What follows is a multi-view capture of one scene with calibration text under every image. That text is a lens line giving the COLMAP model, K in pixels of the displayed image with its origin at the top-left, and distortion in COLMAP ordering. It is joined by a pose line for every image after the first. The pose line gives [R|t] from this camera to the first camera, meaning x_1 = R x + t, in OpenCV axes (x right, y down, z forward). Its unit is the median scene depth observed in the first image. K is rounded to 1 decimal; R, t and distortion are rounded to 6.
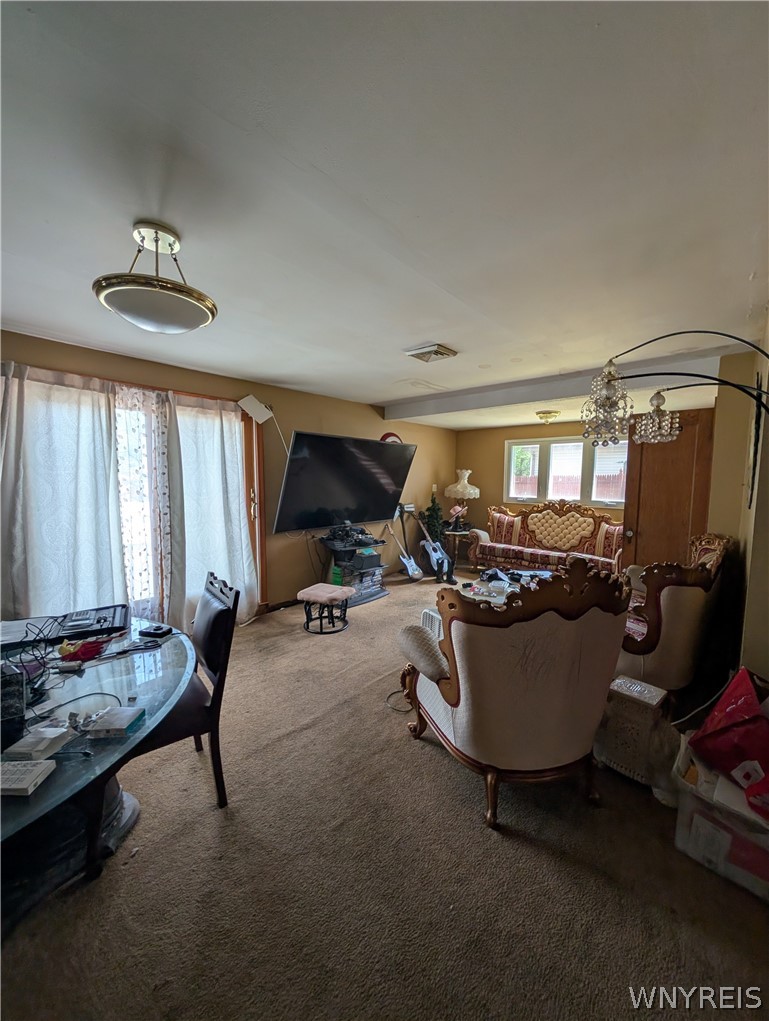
lens RADIAL K [[383.7, 0, 382.1], [0, 383.7, 508.5], [0, 0, 1]] dist [-0.000217, 0.000070]
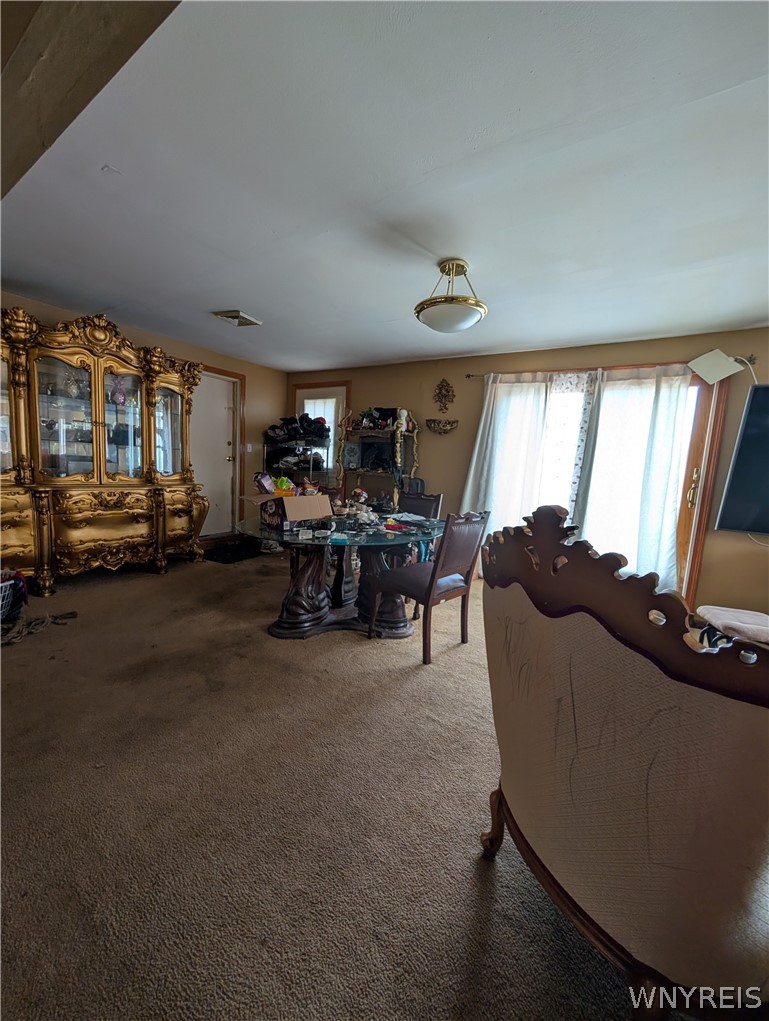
lens RADIAL K [[383.7, 0, 382.5], [0, 383.7, 508.3], [0, 0, 1]] dist [-0.000217, 0.000070]
pose [[0.149992, 0.124952, -0.980760, 0.451446], [-0.136789, 0.985064, 0.104581, 0.046403], [0.979179, 0.118471, 0.164844, 0.284656]]
